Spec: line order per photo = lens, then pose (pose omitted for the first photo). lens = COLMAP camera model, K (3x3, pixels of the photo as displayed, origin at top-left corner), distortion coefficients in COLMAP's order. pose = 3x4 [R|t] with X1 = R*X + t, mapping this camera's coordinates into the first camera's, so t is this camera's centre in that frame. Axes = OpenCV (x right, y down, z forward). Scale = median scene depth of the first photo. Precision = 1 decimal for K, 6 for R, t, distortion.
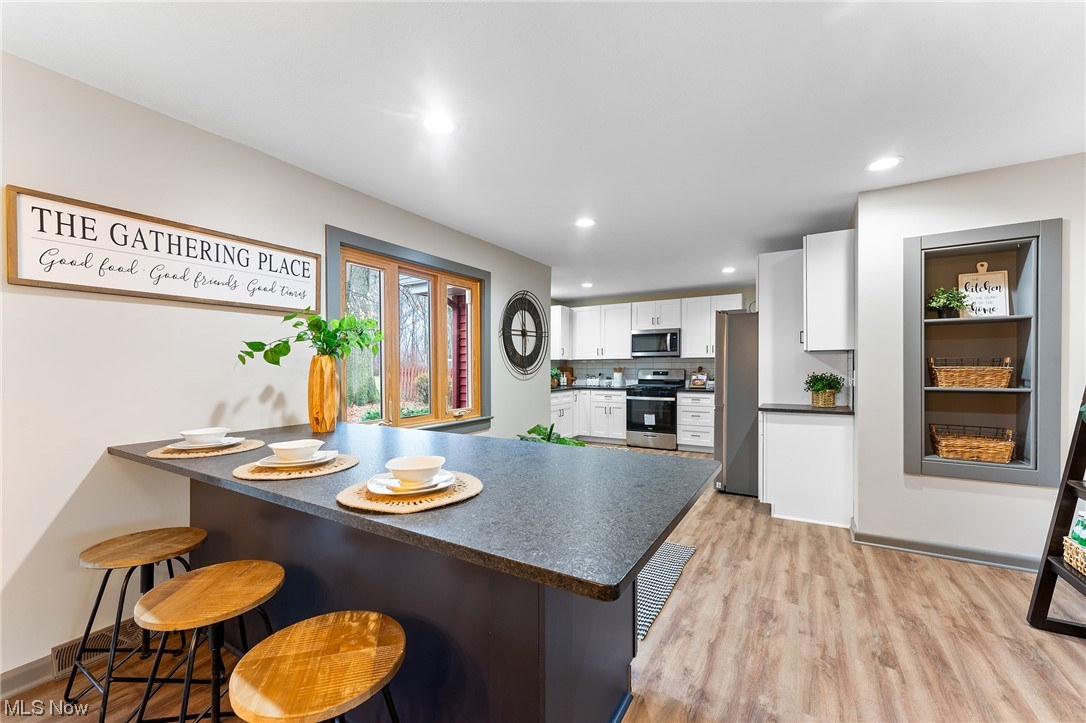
lens RADIAL K [[428.3, 0, 539.5], [0, 428.3, 368.6], [0, 0, 1]] dist [-0.005142, 0.001143]
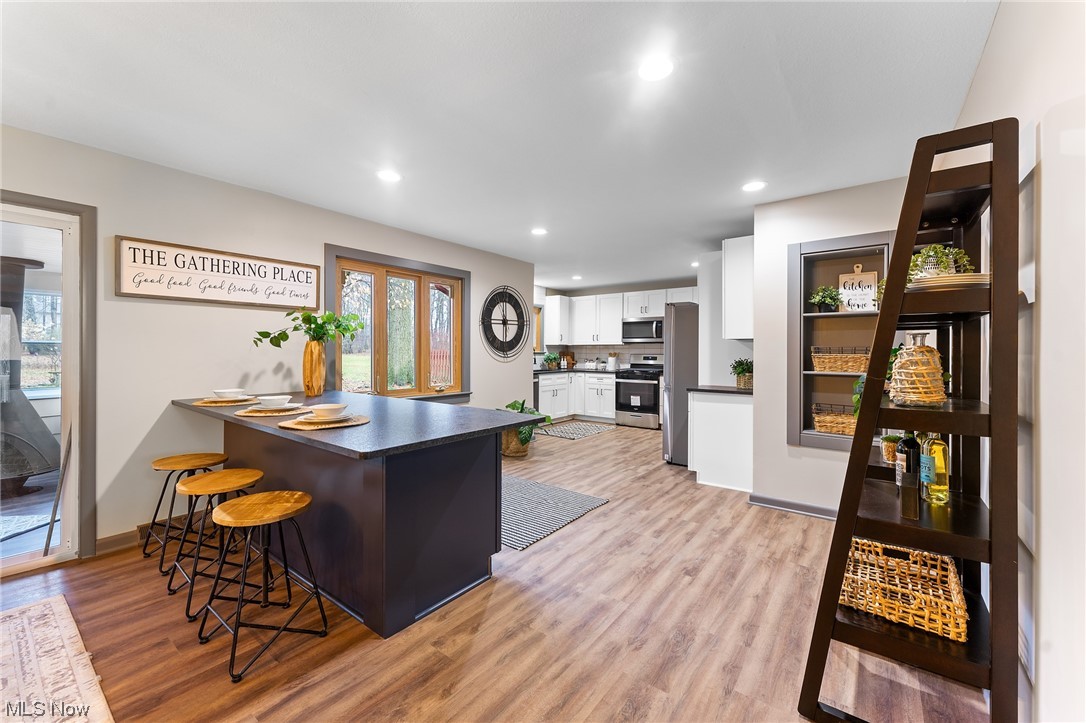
lens RADIAL K [[428.3, 0, 539.4], [0, 428.3, 352.9], [0, 0, 1]] dist [-0.005142, 0.001143]
pose [[0.993694, 0.010640, -0.111623, 0.313305], [-0.010708, 0.999943, -0.000006, 0.000437], [0.111617, 0.001201, 0.993751, -0.251389]]
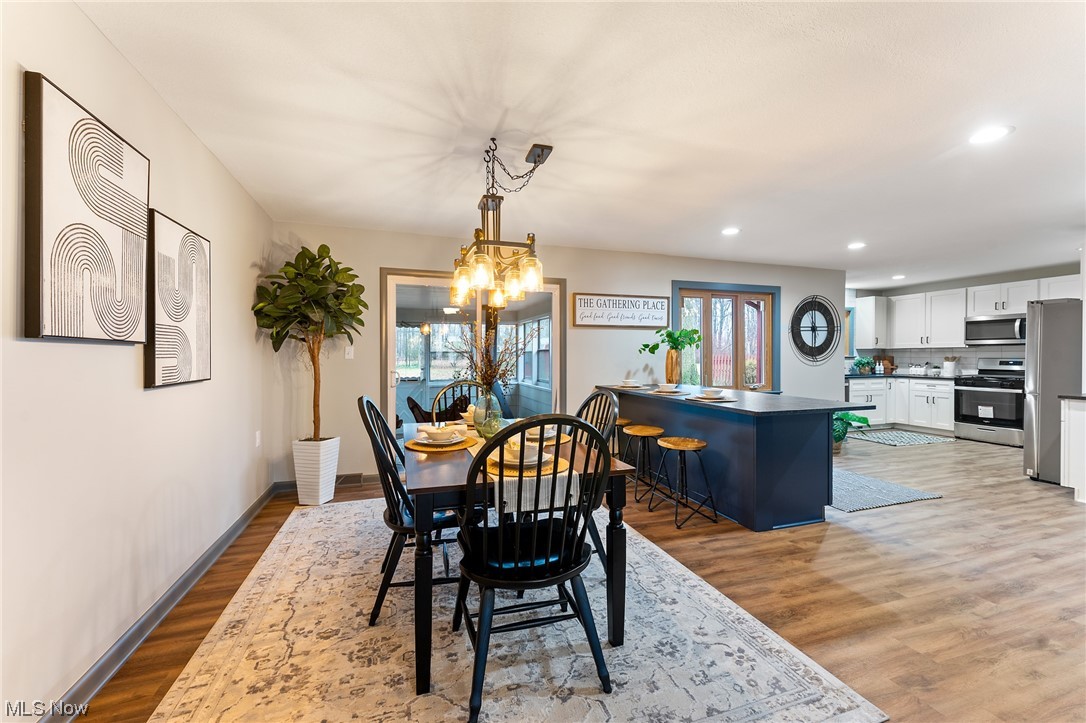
lens RADIAL K [[428.3, 0, 543.6], [0, 428.3, 358.6], [0, 0, 1]] dist [-0.005142, 0.001143]
pose [[0.759024, 0.008406, -0.651009, 0.299347], [-0.005398, 0.999964, 0.006618, 0.002687], [0.651040, -0.001509, 0.759042, -0.791962]]
